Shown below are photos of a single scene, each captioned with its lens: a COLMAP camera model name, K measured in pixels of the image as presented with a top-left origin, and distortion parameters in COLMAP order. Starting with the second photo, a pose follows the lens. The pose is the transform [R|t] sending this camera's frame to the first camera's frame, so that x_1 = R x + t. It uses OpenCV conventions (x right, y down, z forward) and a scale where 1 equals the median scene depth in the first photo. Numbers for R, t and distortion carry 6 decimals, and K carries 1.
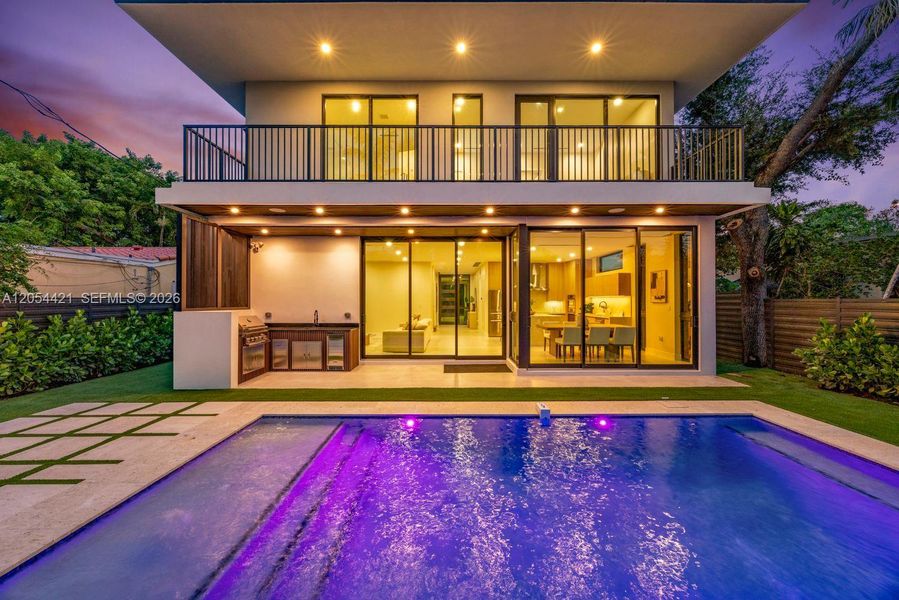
lens RADIAL K [[331.2, 0, 449.3], [0, 331.2, 301.9], [0, 0, 1]] dist [-0.001749, -0.000269]
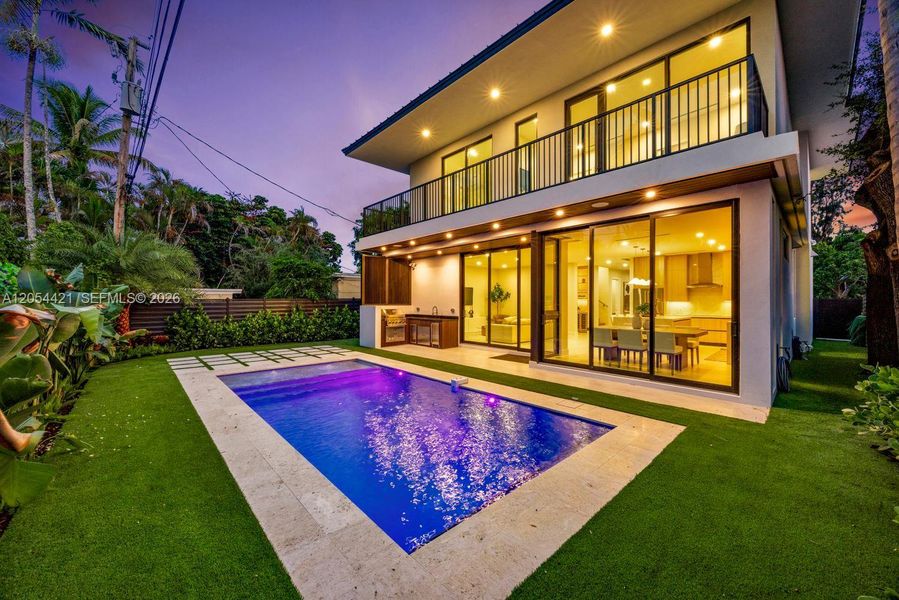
lens RADIAL K [[343.8, 0, 447.6], [0, 343.8, 301.8], [0, 0, 1]] dist [-0.000630, -0.000304]
pose [[0.673223, 0.004460, -0.739426, 0.739067], [0.001328, 0.999973, 0.007240, -0.006009], [0.739439, -0.005856, 0.673199, 0.014920]]
